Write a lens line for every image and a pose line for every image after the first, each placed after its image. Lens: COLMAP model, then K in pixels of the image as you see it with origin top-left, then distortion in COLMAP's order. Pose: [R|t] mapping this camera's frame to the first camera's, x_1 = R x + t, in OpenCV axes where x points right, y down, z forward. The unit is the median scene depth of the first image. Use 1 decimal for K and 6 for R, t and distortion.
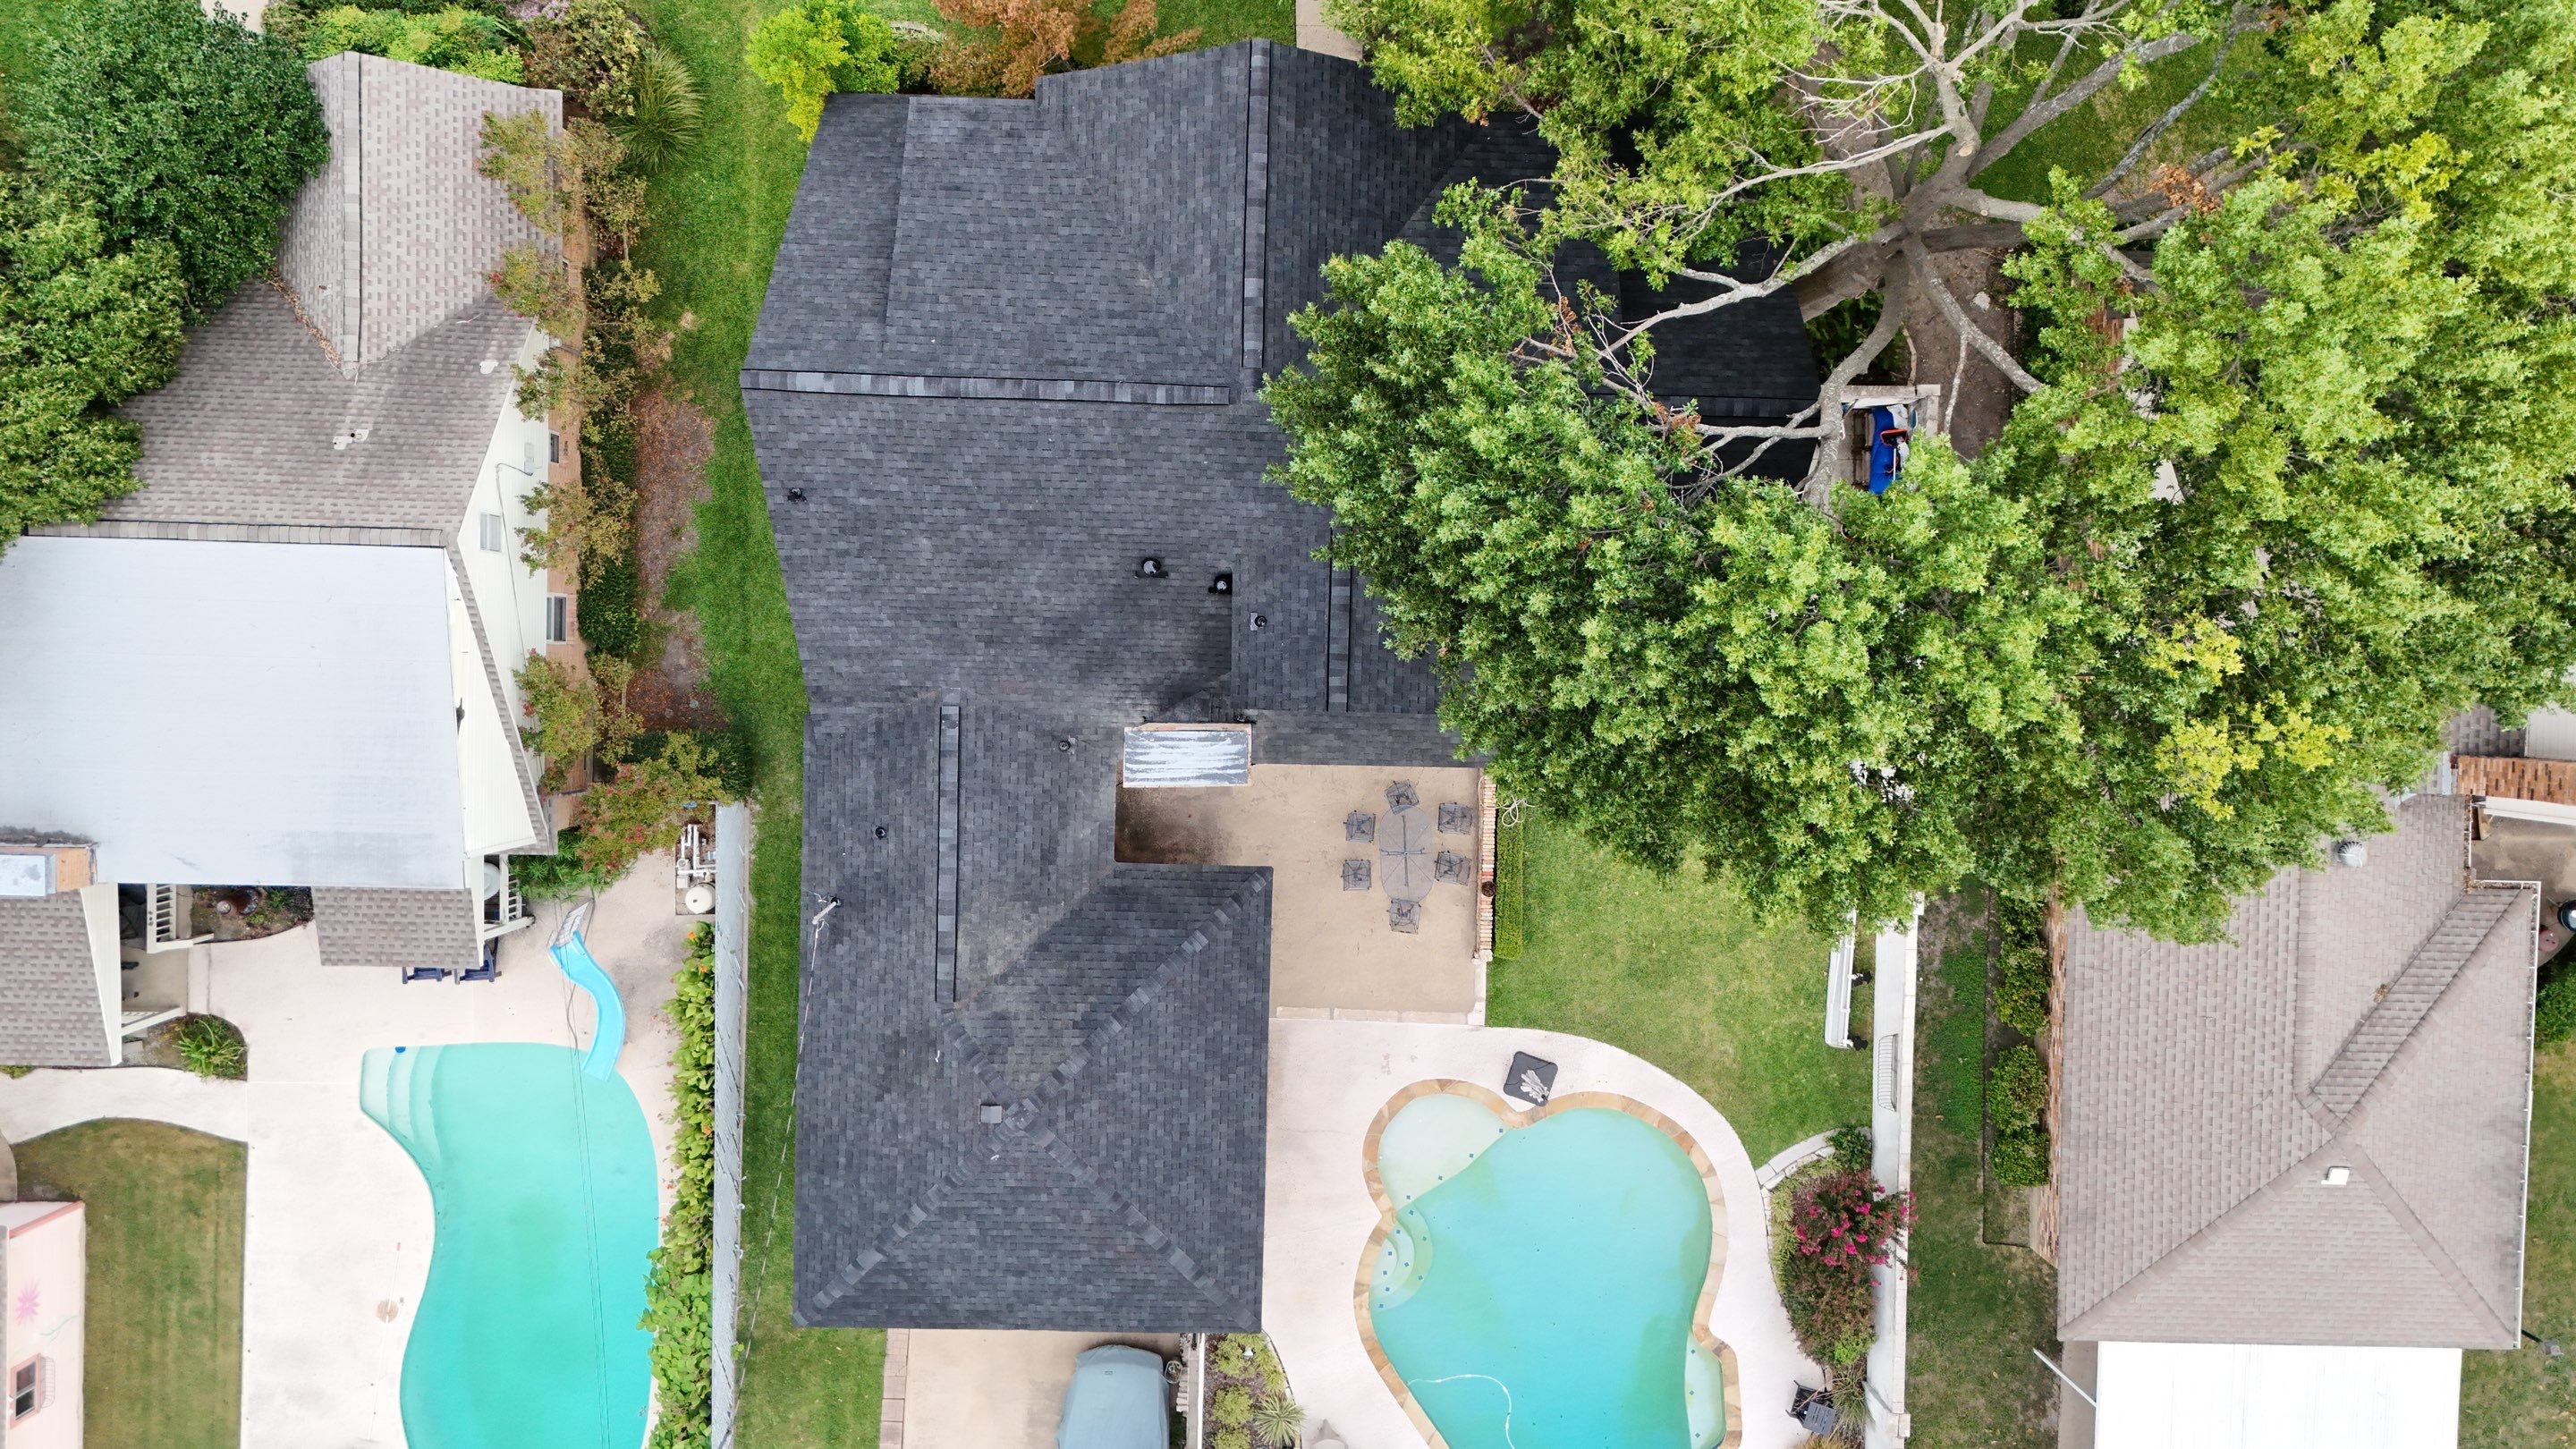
lens RADIAL K [[1862.0, 0, 1298.7], [0, 1862.0, 721.2], [0, 0, 1]] dist [0.090405, -0.095180]
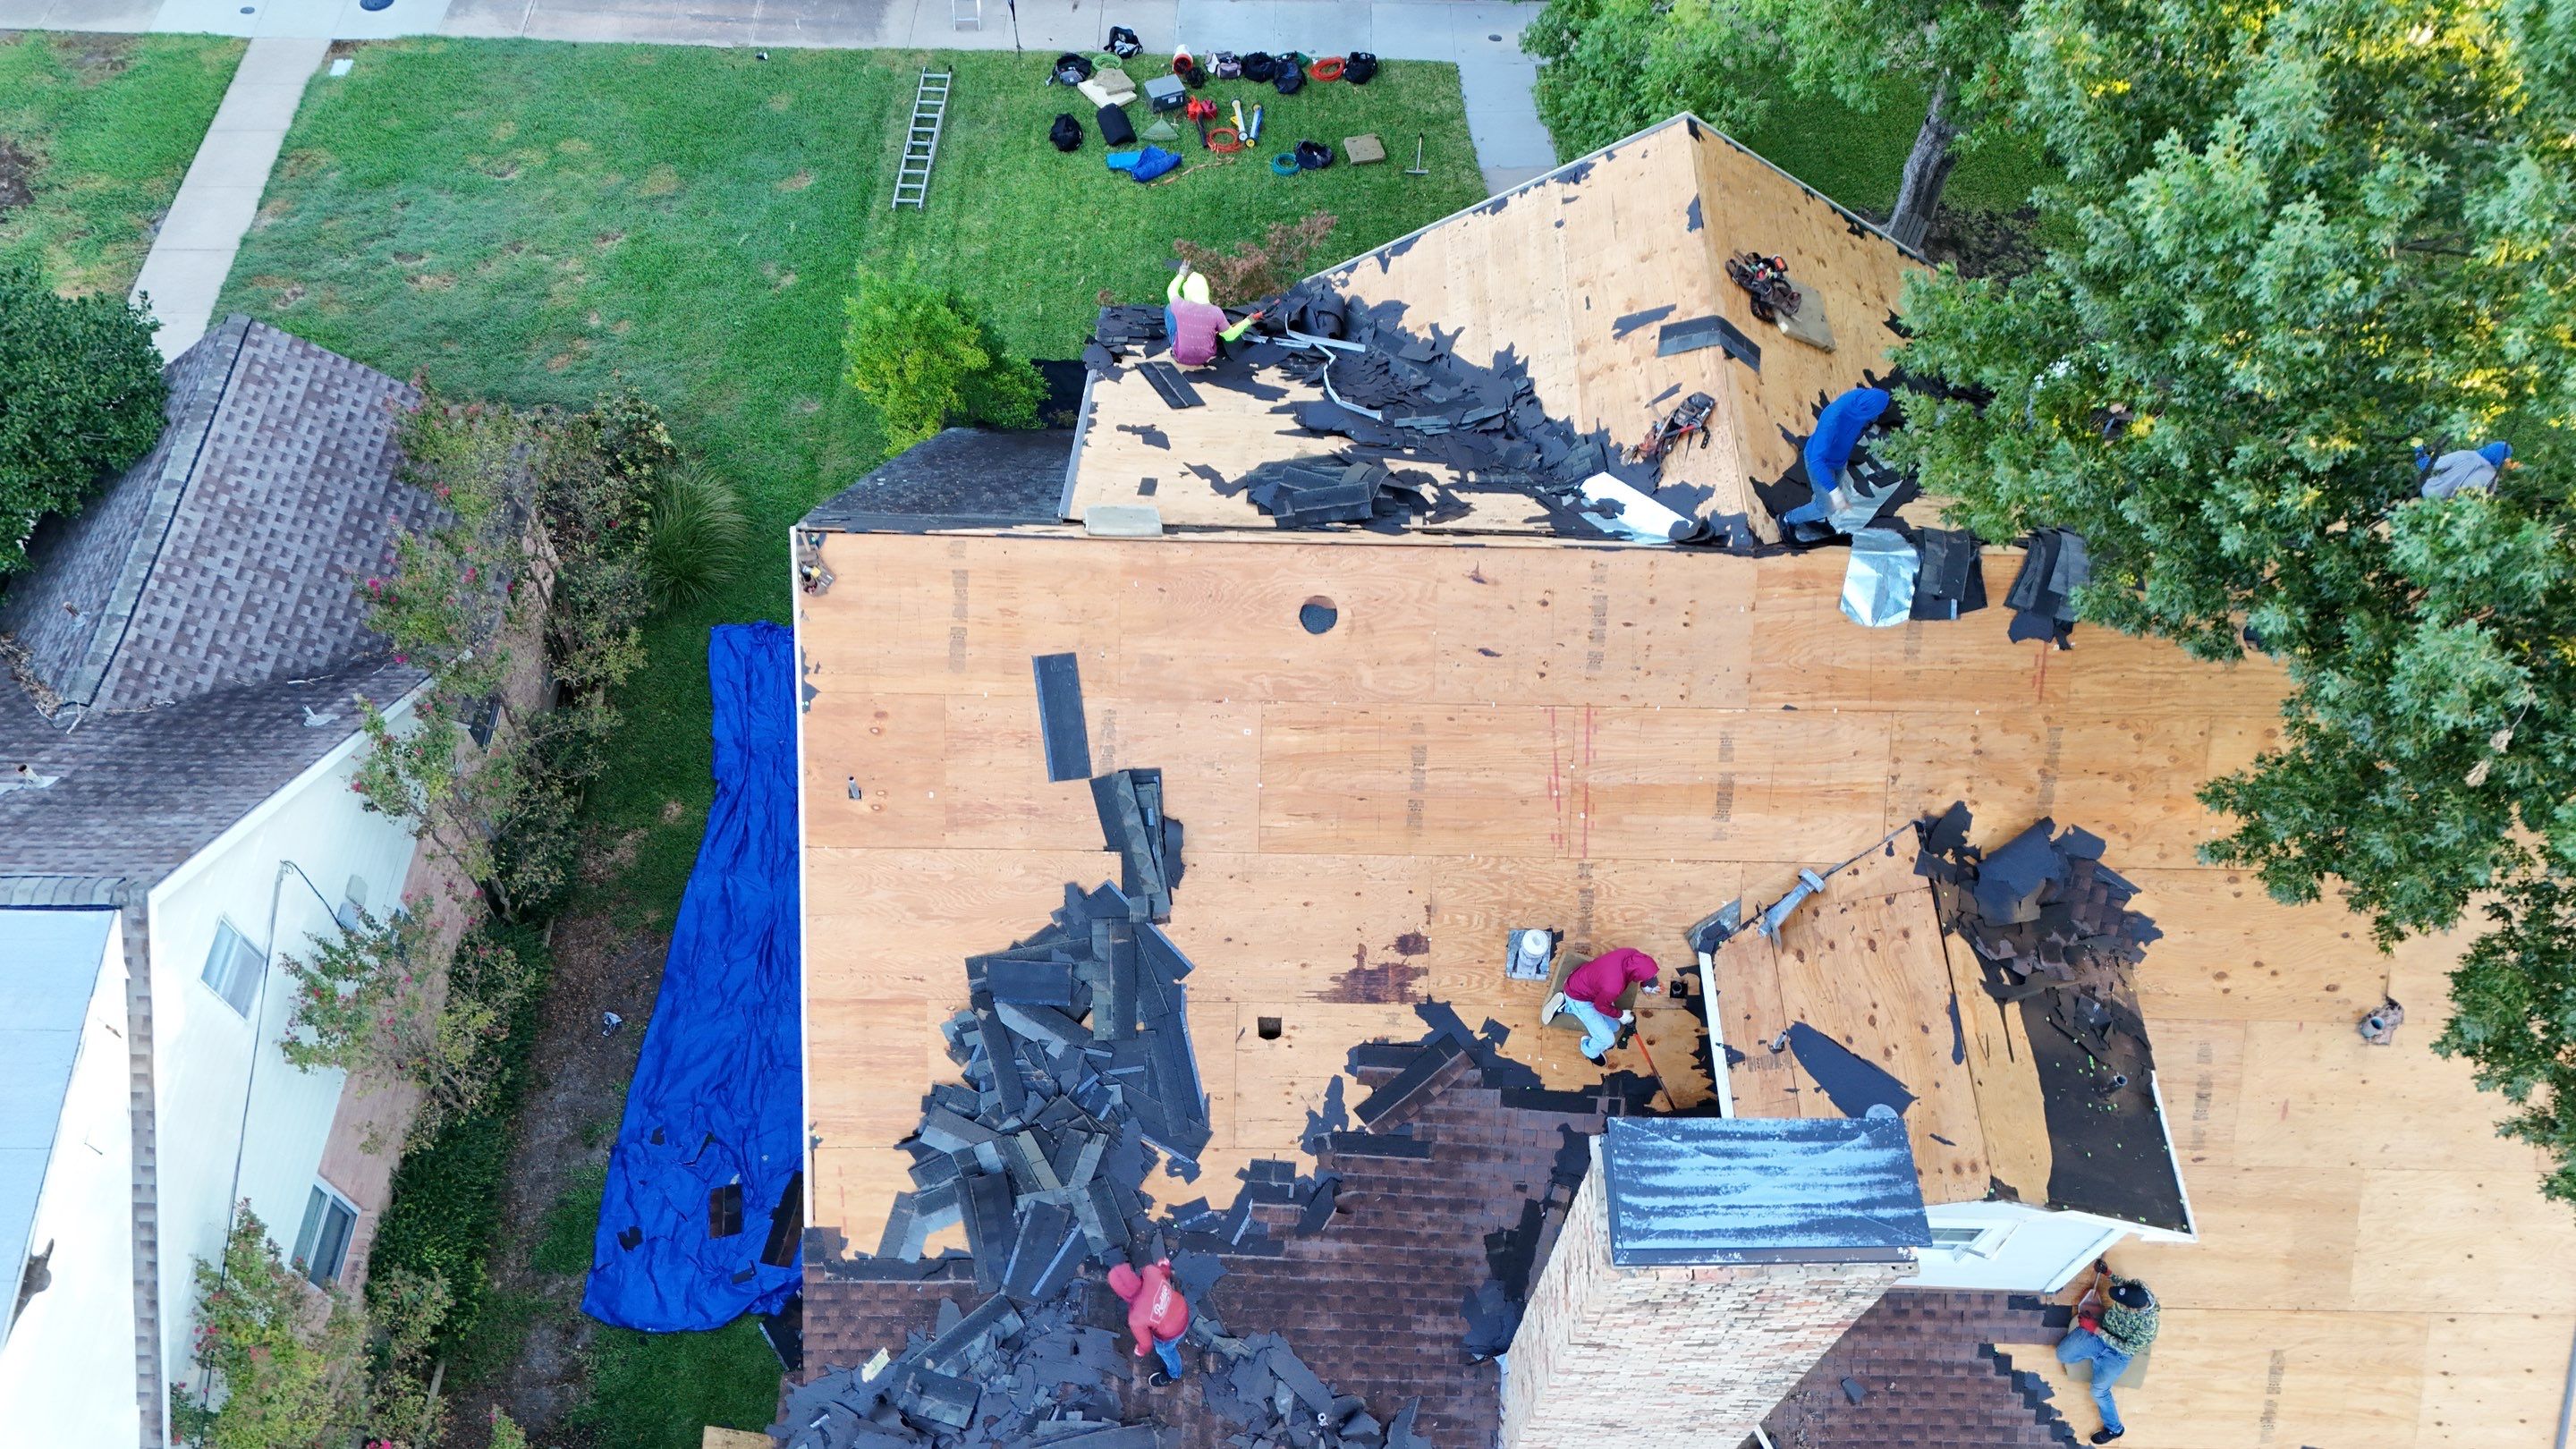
lens RADIAL K [[1862.0, 0, 1298.7], [0, 1862.0, 721.2], [0, 0, 1]] dist [0.090405, -0.095180]
pose [[0.999546, -0.015802, 0.025660, -0.144056], [0.027637, 0.820150, -0.571481, 0.141920], [-0.012015, 0.571931, 0.820214, 0.511083]]
